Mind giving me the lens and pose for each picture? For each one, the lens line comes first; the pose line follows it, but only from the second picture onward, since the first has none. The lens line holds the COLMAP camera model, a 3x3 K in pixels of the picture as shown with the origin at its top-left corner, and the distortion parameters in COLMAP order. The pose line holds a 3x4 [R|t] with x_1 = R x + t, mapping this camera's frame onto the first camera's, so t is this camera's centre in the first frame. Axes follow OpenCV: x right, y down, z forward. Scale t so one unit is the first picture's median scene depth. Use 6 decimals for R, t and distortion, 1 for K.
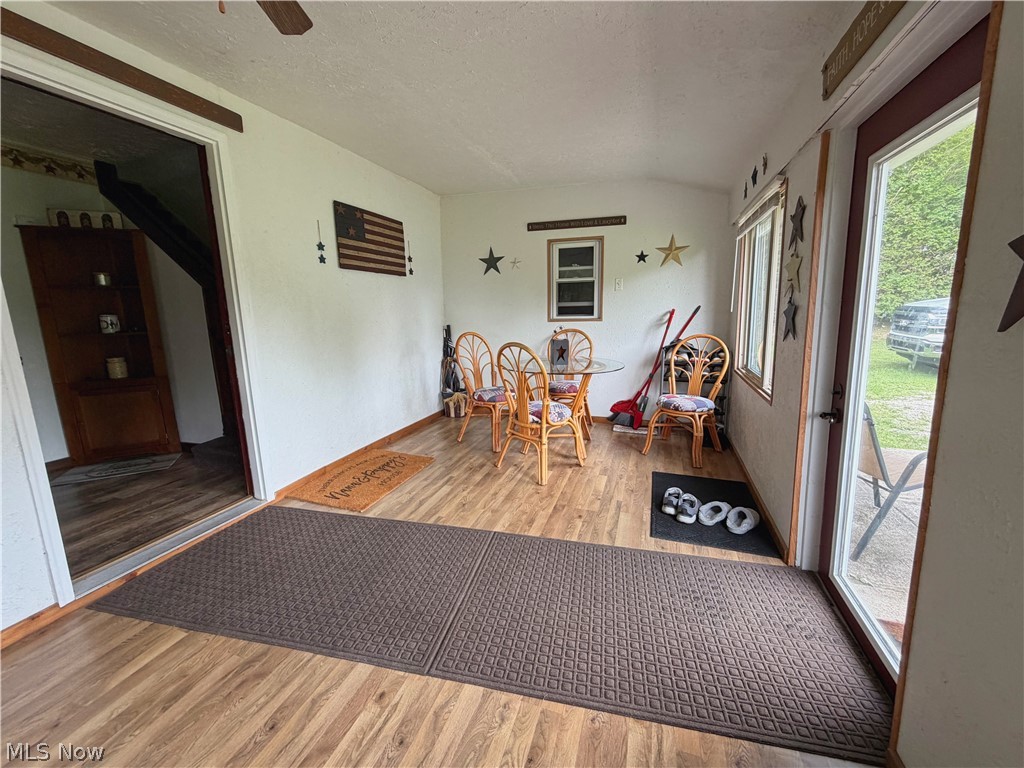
lens RADIAL K [[415.3, 0, 512.0], [0, 415.3, 384.0], [0, 0, 1]] dist [-0.000331, -0.000137]
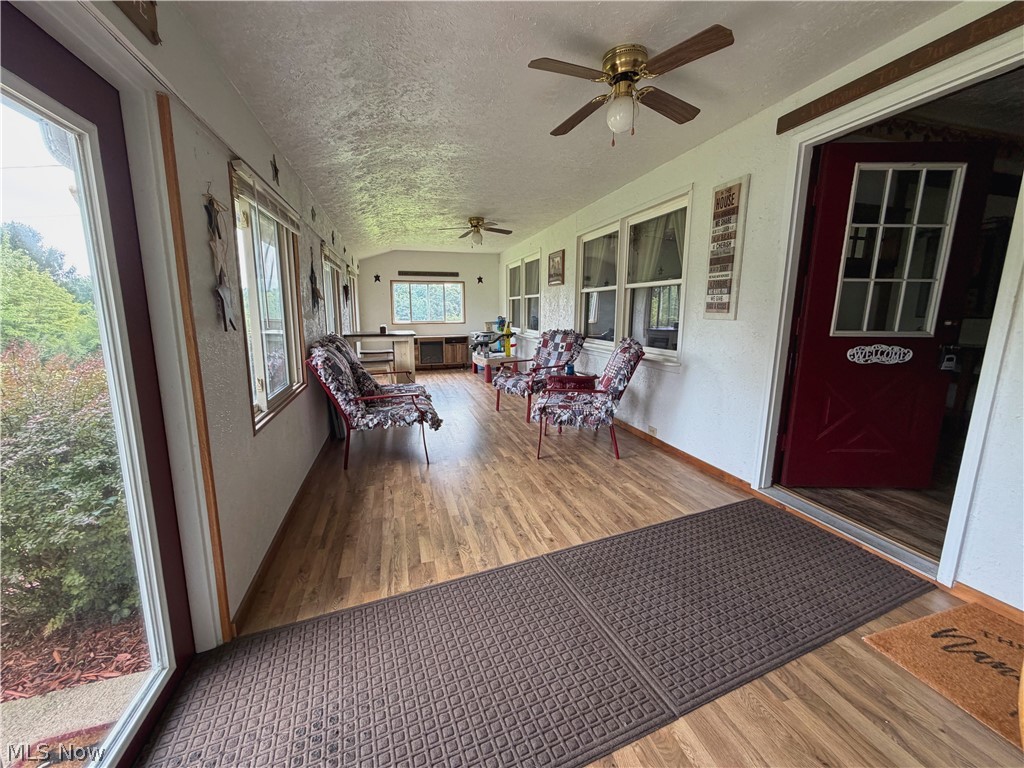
lens RADIAL K [[415.3, 0, 512.0], [0, 415.3, 384.0], [0, 0, 1]] dist [-0.000331, -0.000137]
pose [[-0.821417, 0.128414, -0.555683, 0.361852], [-0.078972, 0.939327, 0.333809, -0.212210], [0.564833, 0.318080, -0.761438, 1.069732]]
